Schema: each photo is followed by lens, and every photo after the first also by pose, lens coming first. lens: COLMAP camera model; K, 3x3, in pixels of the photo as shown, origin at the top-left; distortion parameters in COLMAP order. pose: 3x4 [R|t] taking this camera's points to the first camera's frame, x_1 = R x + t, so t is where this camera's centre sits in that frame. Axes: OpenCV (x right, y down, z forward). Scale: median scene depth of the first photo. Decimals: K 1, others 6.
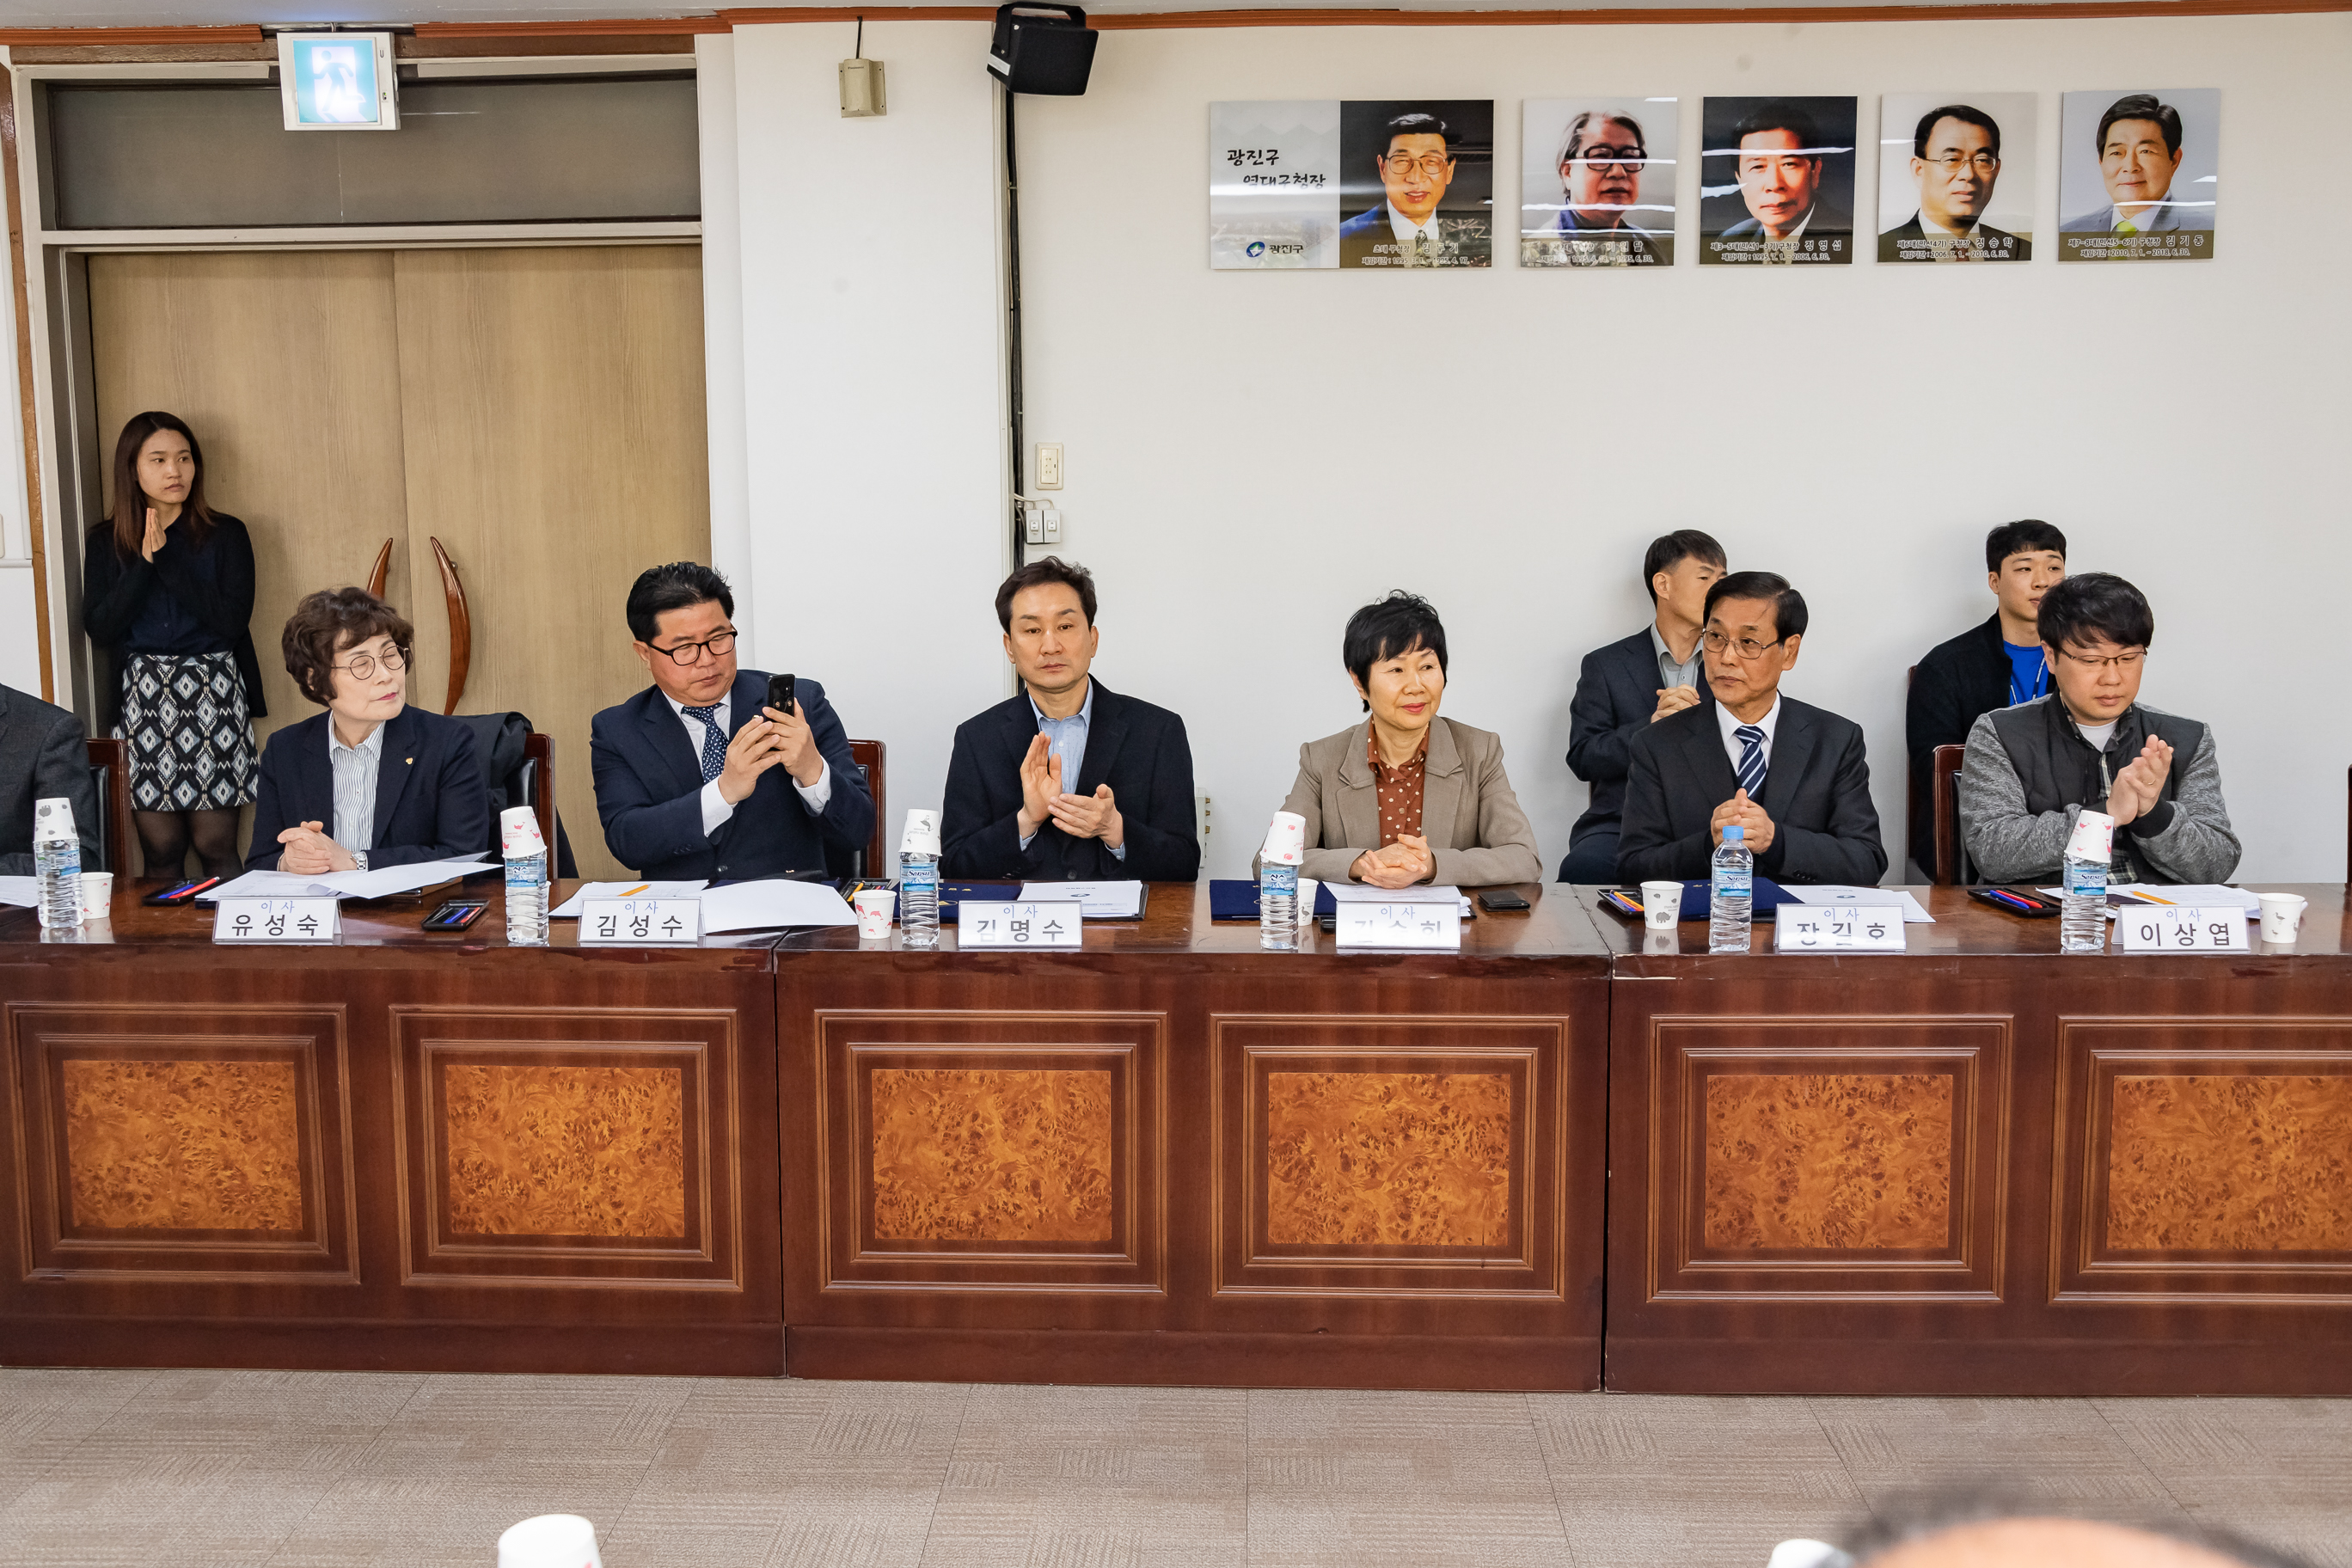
lens RADIAL K [[2696.7, 0, 1176.0], [0, 2696.7, 784.0], [0, 0, 1]] dist [0.009541, -0.046362]
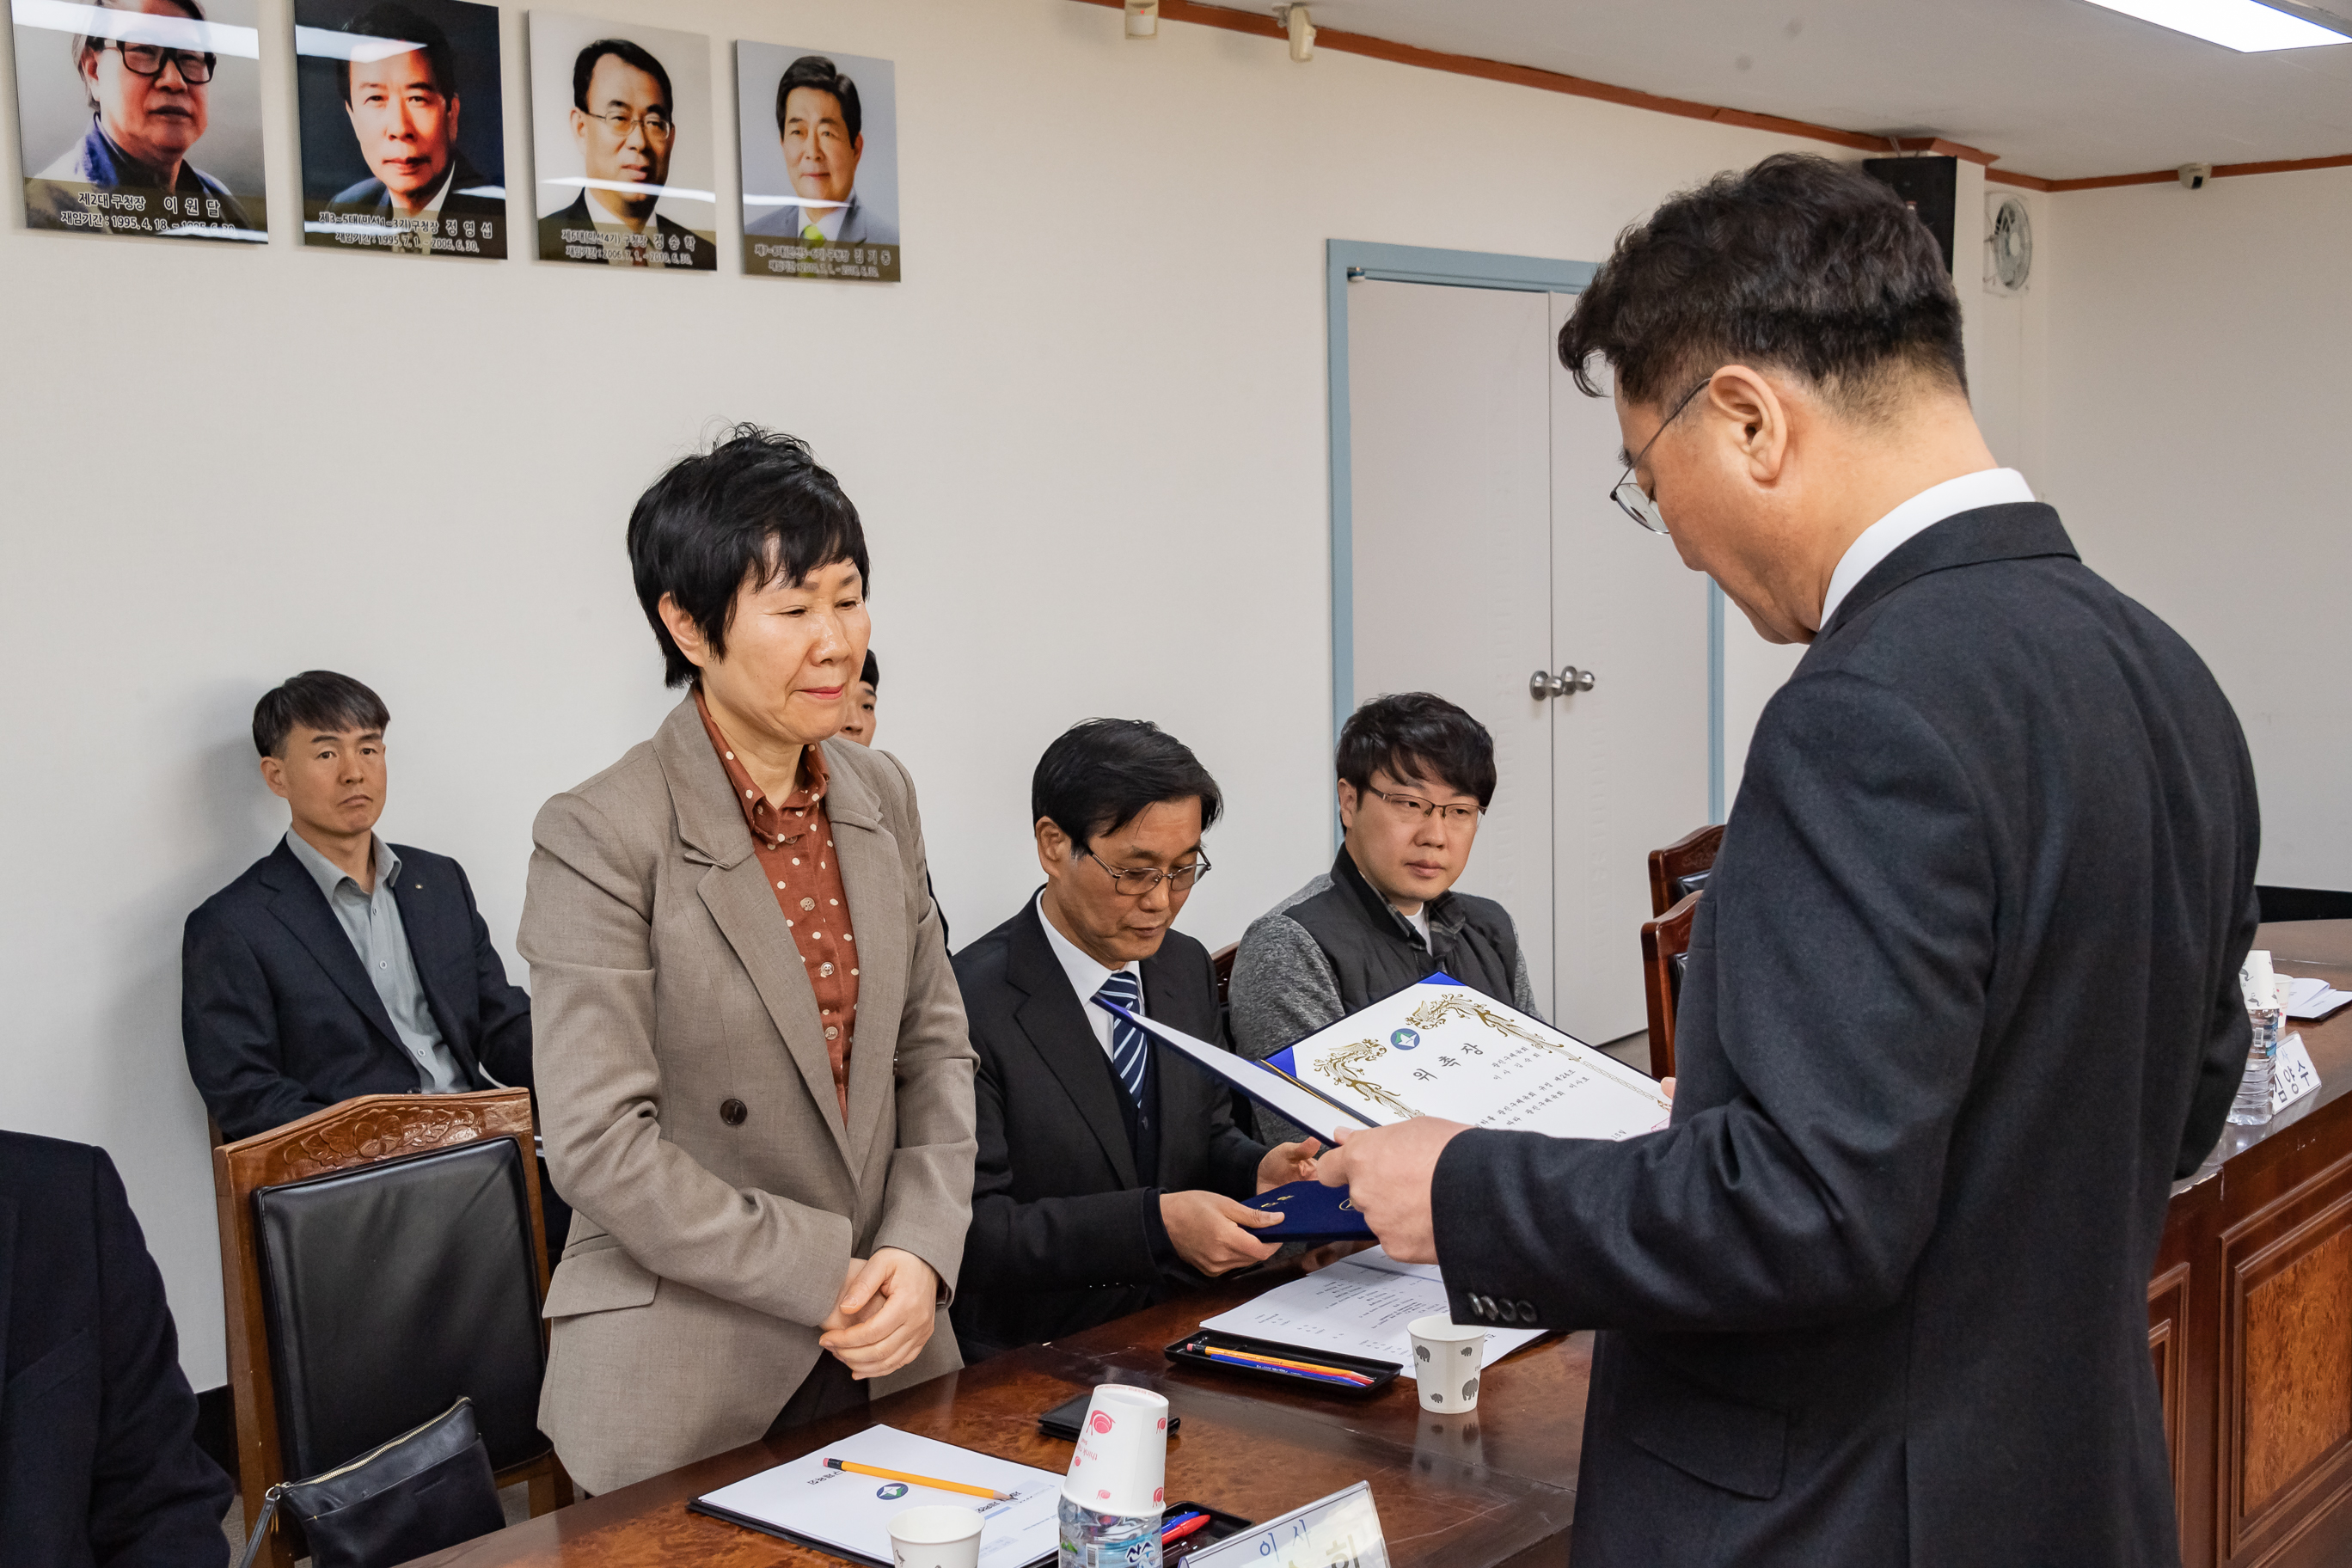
lens RADIAL K [[2696.7, 0, 1176.0], [0, 2696.7, 784.0], [0, 0, 1]] dist [0.009541, -0.046362]
pose [[0.631168, -0.085772, 0.770889, -0.167205], [0.123956, 0.992248, 0.008911, -0.051204], [-0.765678, 0.089932, 0.636907, 0.466991]]
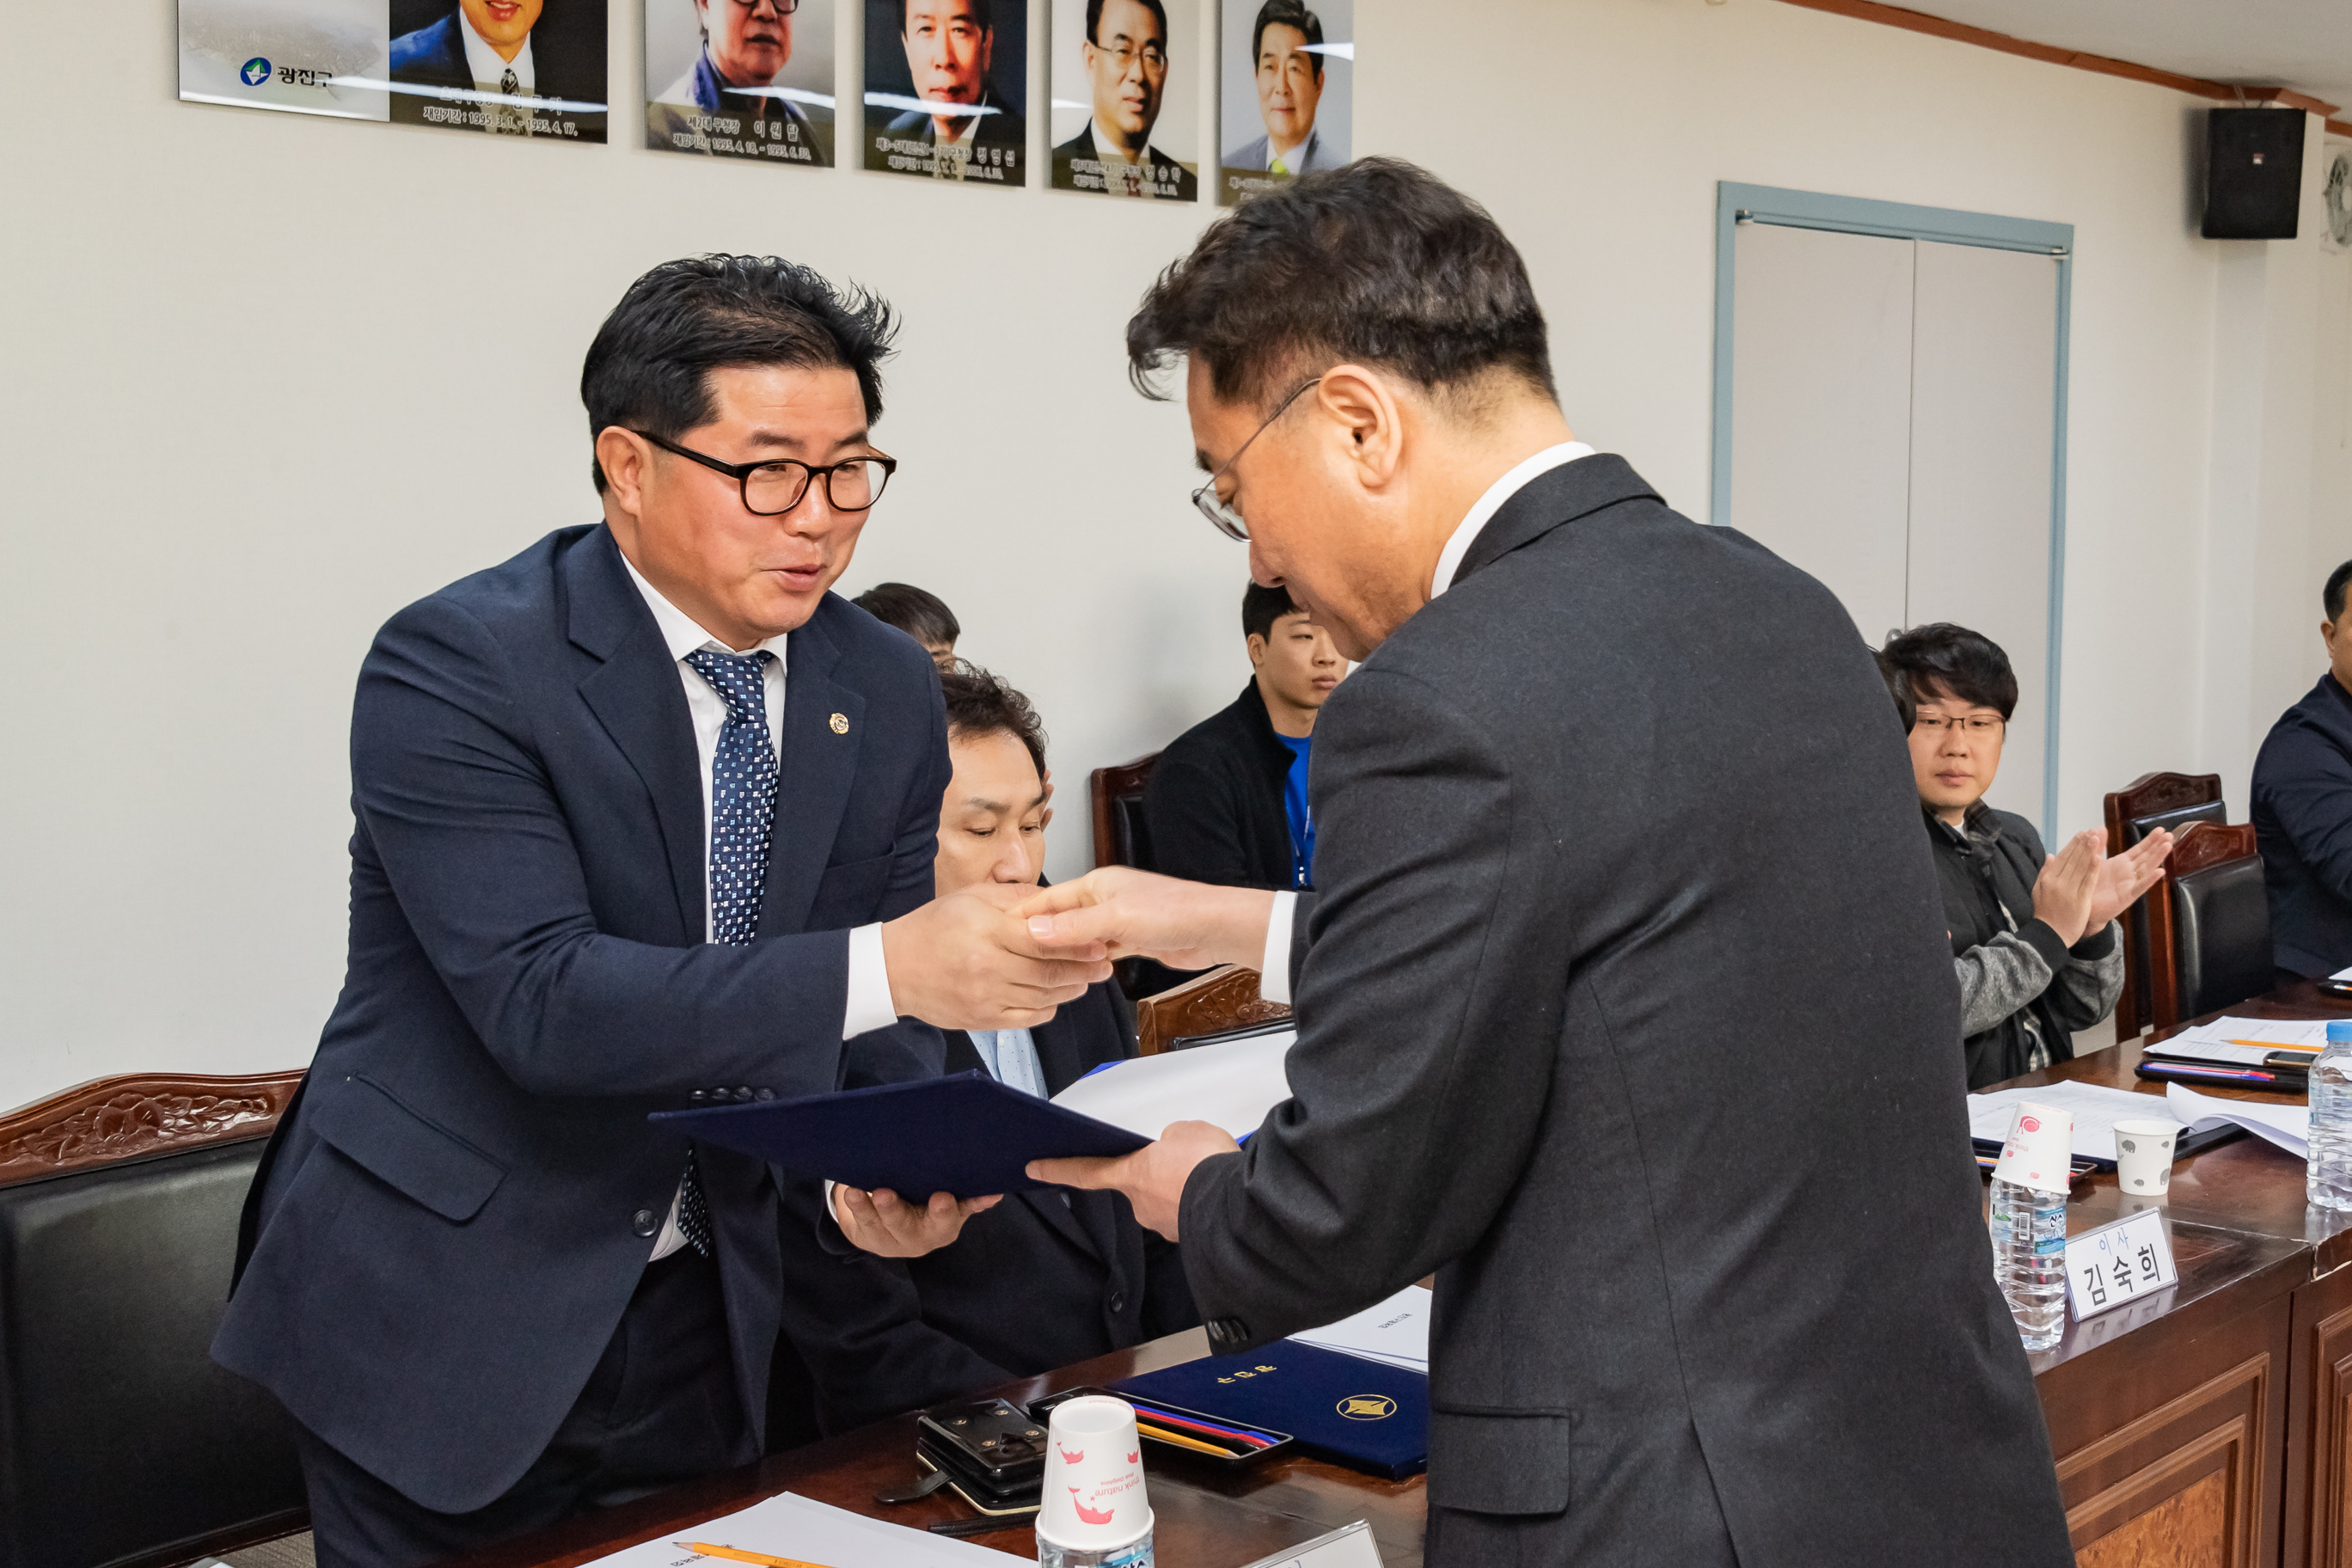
lens RADIAL K [[3251.3, 0, 1421.0], [0, 3251.3, 721.1], [0, 0, 1]] dist [0.053498, -0.270207]
pose [[0.579983, -0.055178, 0.812758, -0.365391], [0.098400, 0.995143, -0.002657, -0.047667], [-0.808664, 0.081517, 0.582596, 0.455802]]
